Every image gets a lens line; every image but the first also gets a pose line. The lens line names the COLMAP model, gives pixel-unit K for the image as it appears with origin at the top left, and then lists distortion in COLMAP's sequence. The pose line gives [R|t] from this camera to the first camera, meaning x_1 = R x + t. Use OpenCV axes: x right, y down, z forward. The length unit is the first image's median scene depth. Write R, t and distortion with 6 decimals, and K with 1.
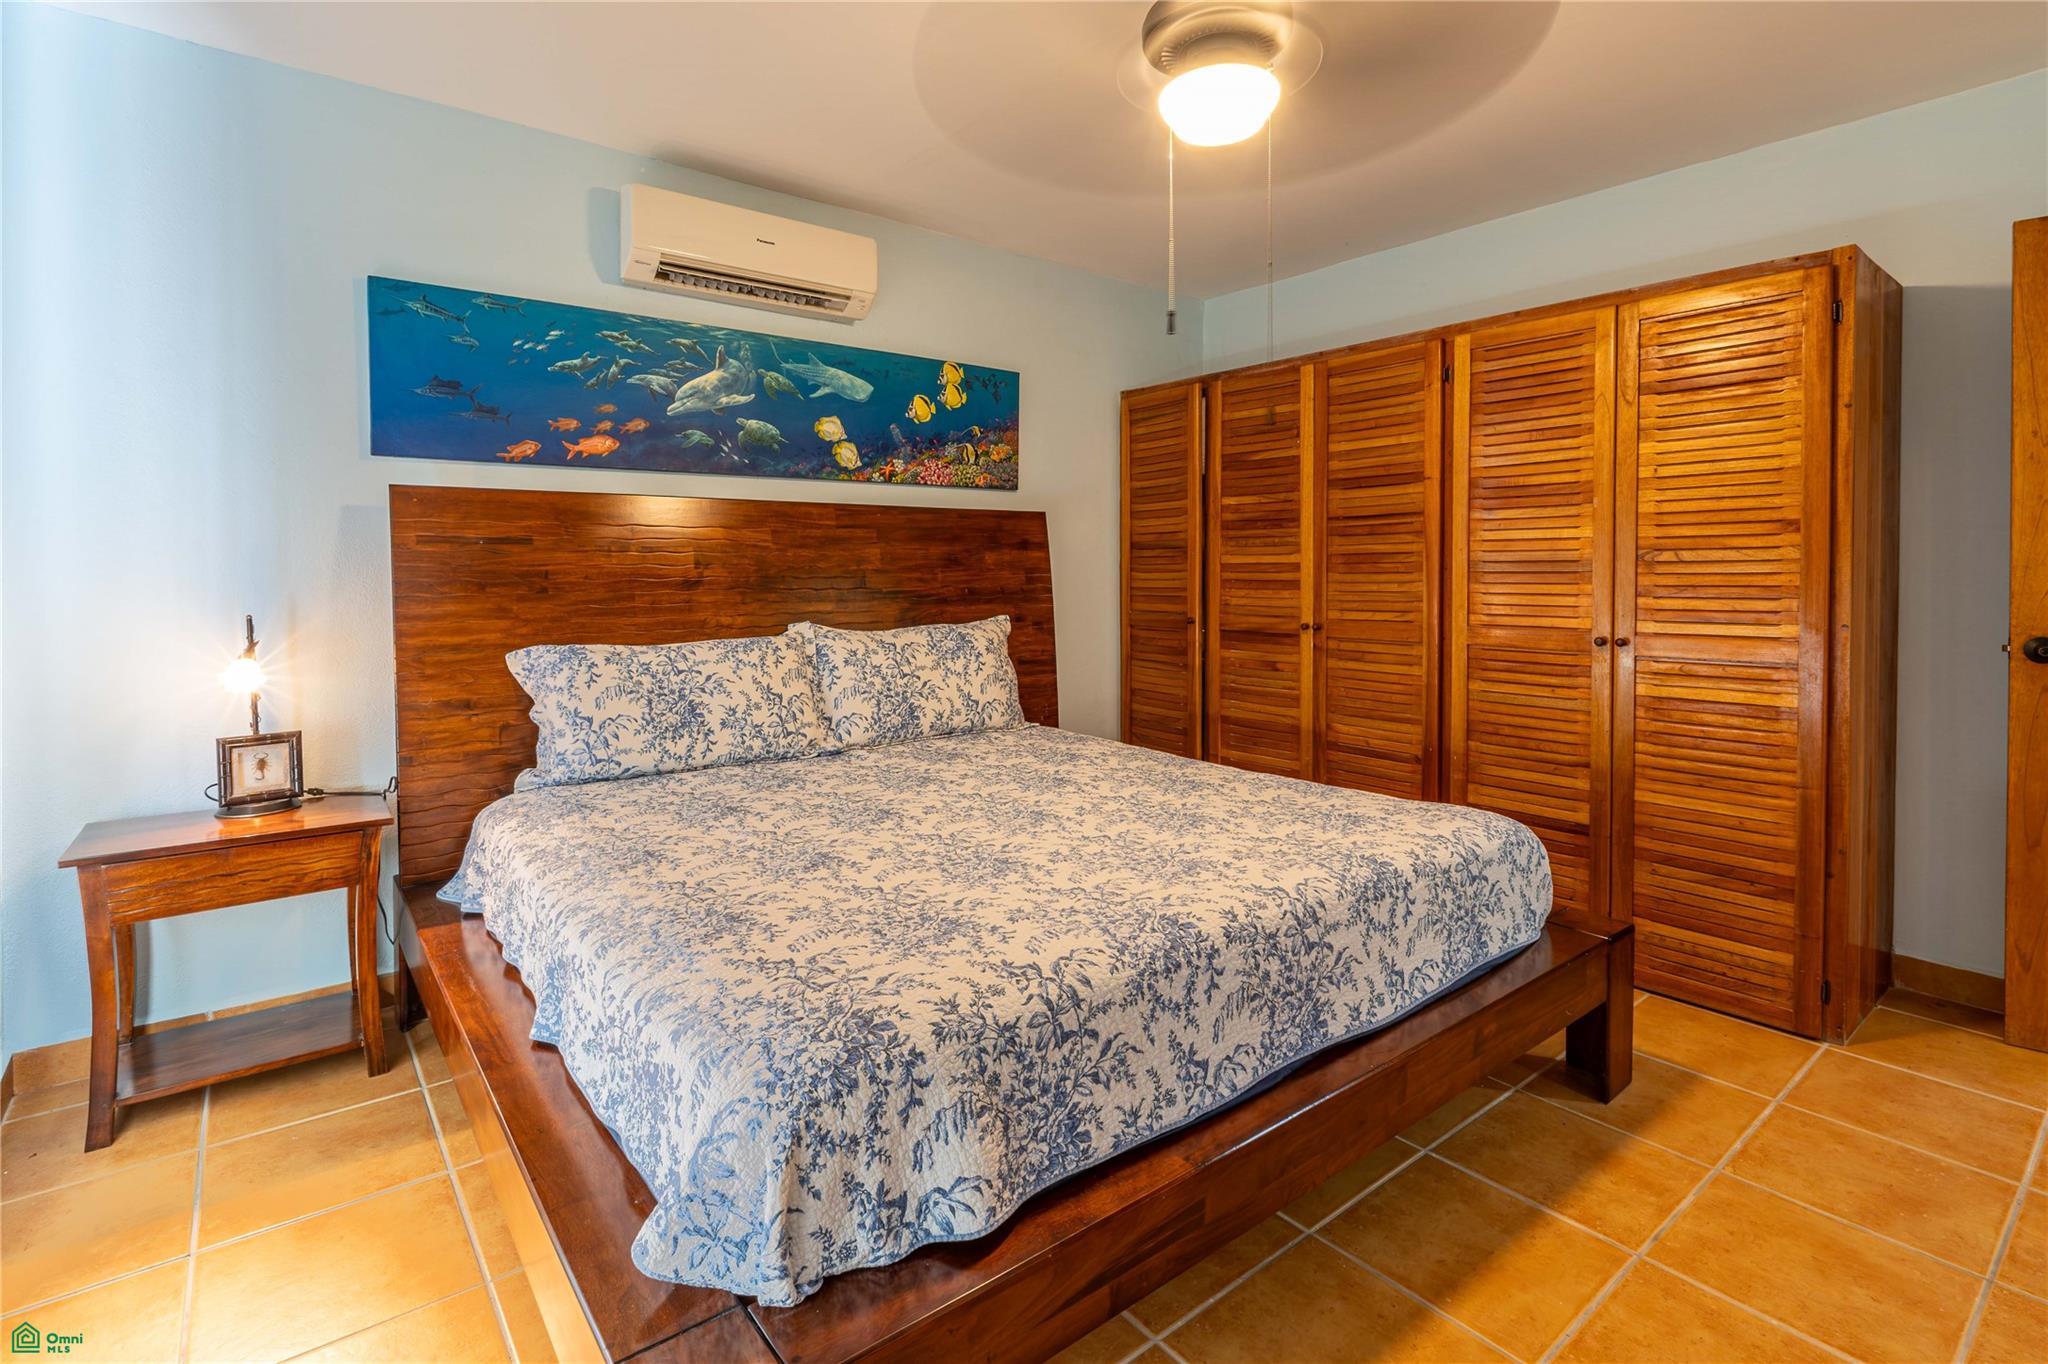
lens RADIAL K [[980.5, 0, 1023.7], [0, 980.5, 578.5], [0, 0, 1]] dist [-0.008788, 0.000080]
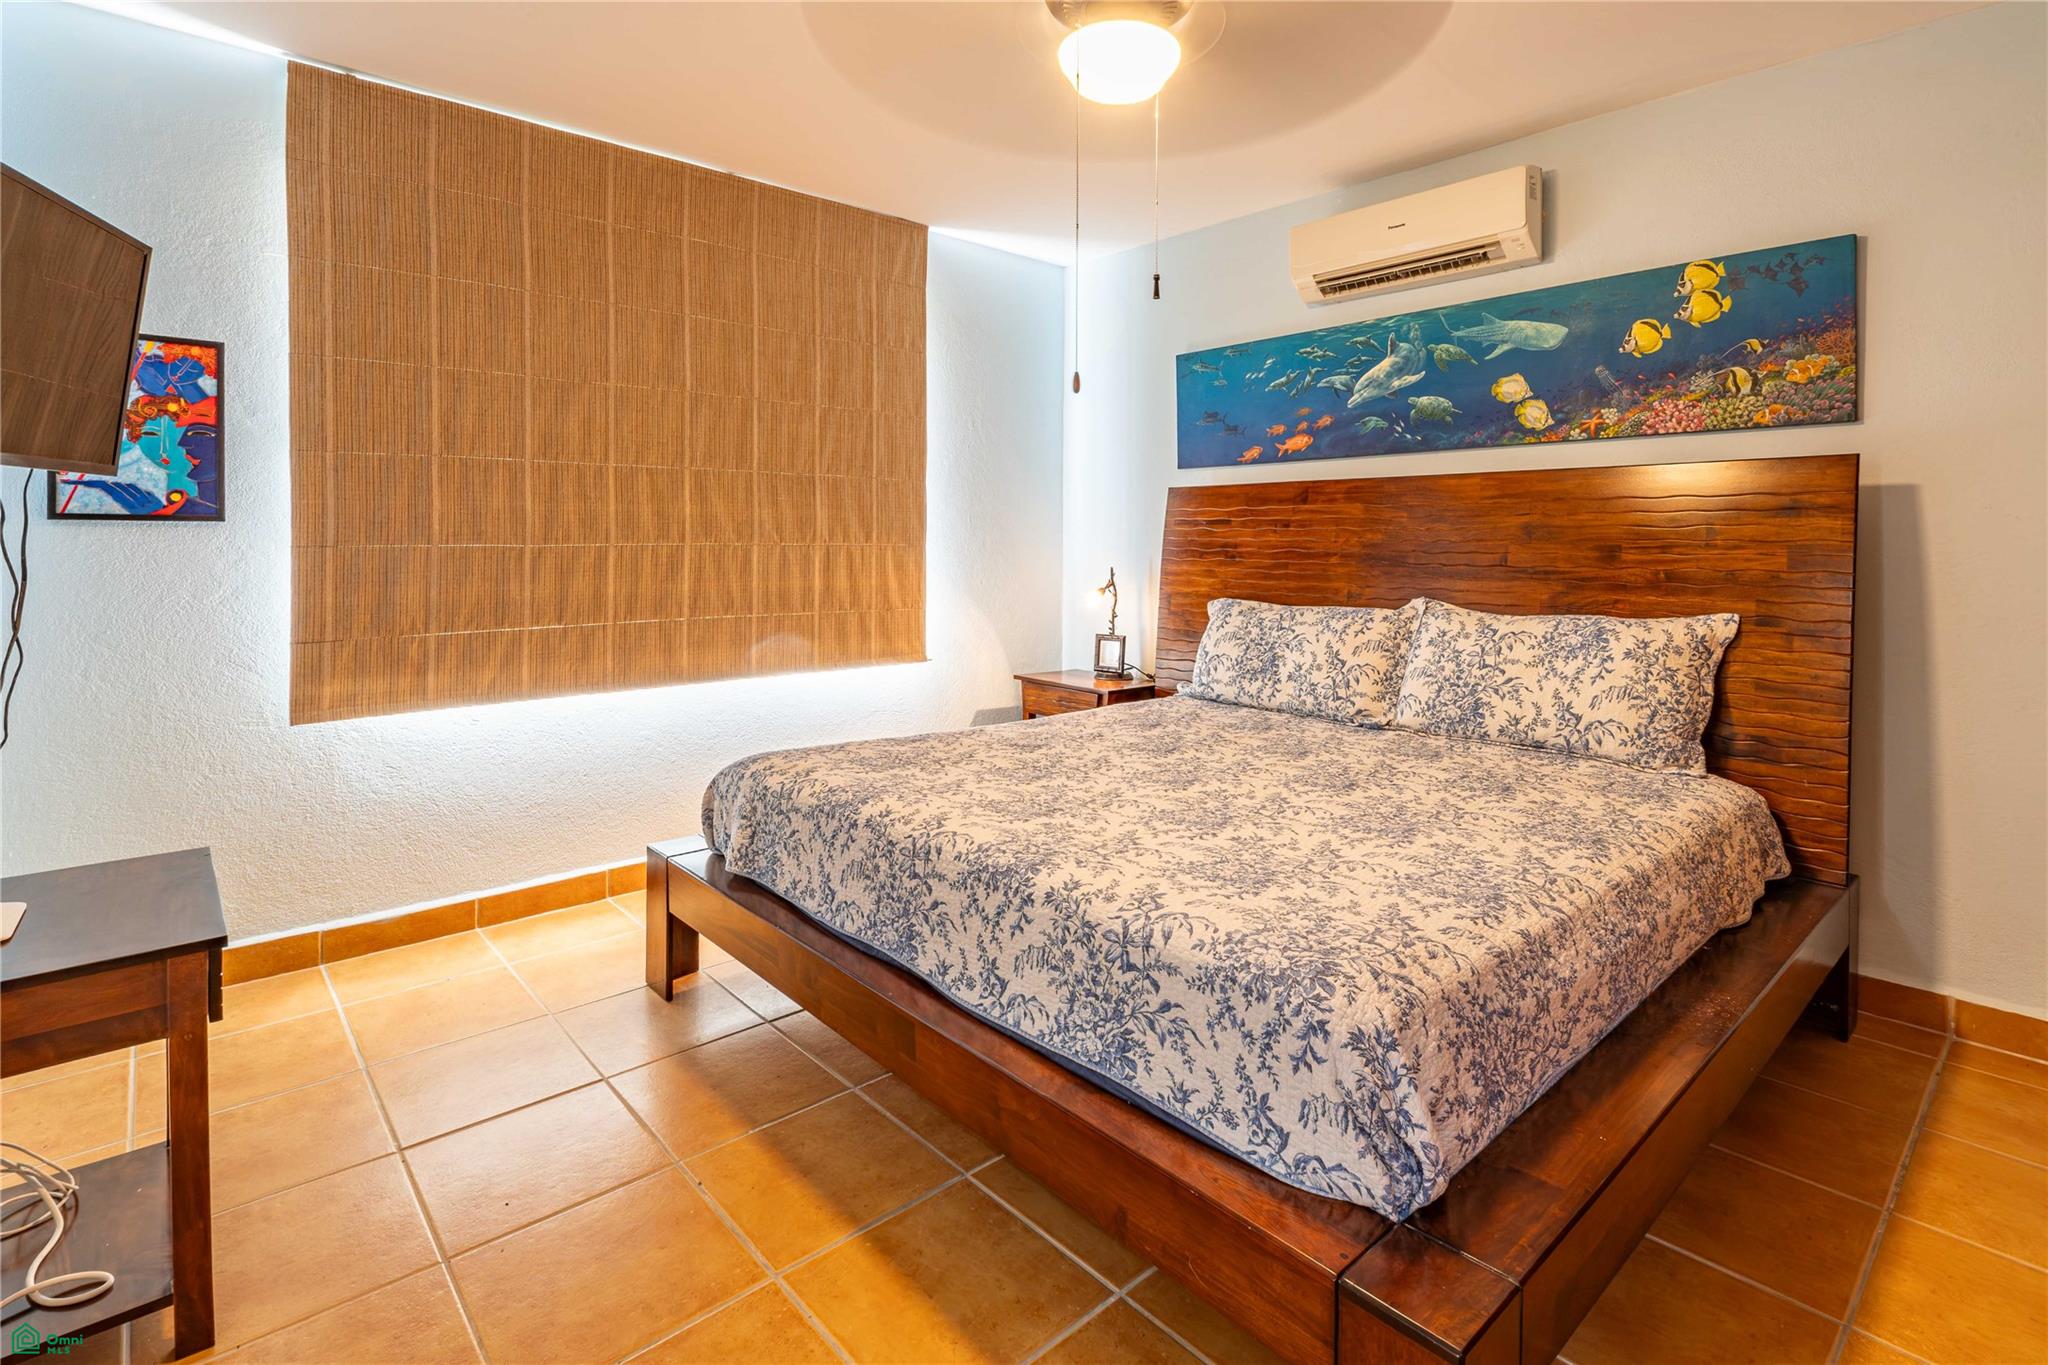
lens RADIAL K [[993.4, 0, 1023.2], [0, 993.4, 543.2], [0, 0, 1]] dist [-0.009170, -0.000291]
pose [[0.056049, 0.003413, -0.998422, 0.738444], [-0.016164, 0.999866, 0.002510, -0.006174], [0.998297, 0.015998, 0.056097, 0.540004]]
